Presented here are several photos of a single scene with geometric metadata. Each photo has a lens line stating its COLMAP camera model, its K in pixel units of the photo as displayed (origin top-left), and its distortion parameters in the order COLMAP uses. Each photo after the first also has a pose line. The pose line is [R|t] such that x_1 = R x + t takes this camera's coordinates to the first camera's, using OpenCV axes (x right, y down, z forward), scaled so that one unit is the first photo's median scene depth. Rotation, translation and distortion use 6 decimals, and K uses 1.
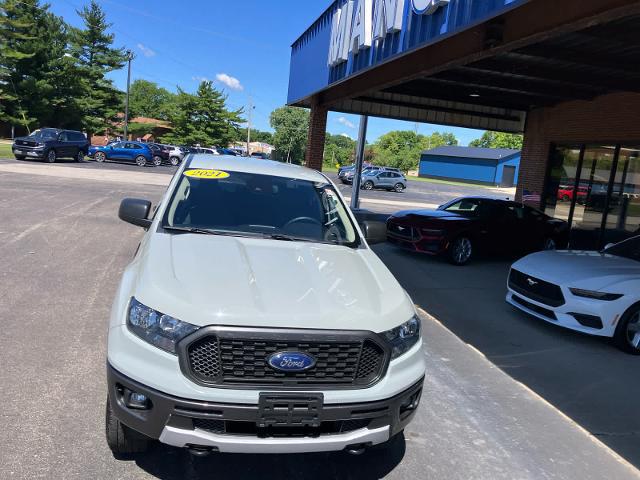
lens RADIAL K [[530.8, 0, 317.5], [0, 530.8, 238.6], [0, 0, 1]] dist [0.013500, -0.018344]
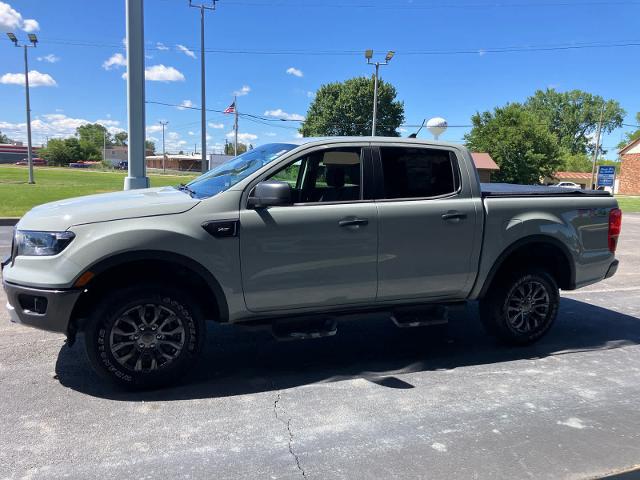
lens RADIAL K [[530.8, 0, 316.3], [0, 530.8, 234.4], [0, 0, 1]] dist [0.013500, -0.018344]
pose [[0.148800, 0.016538, -0.988729, 0.571315], [-0.170385, 0.985335, -0.009161, 0.030021], [0.974078, 0.169828, 0.149436, 0.575599]]
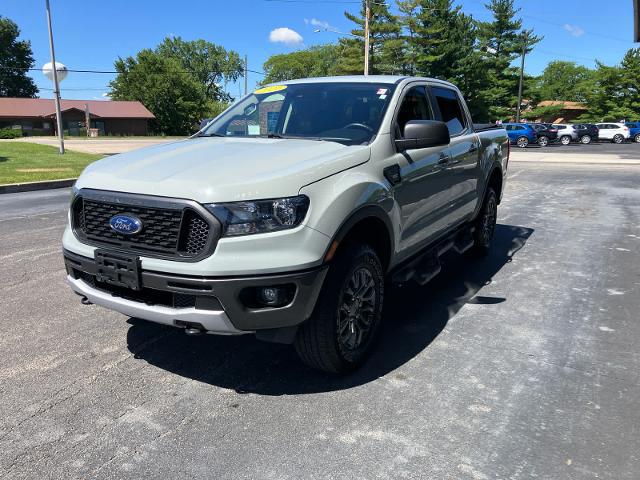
lens RADIAL K [[530.8, 0, 307.0], [0, 530.8, 242.5], [0, 0, 1]] dist [0.013500, -0.018344]
pose [[0.713980, 0.042287, -0.698888, 0.331543], [-0.029293, 0.999105, 0.030526, 0.081120], [0.699553, -0.001322, 0.714580, 0.185840]]
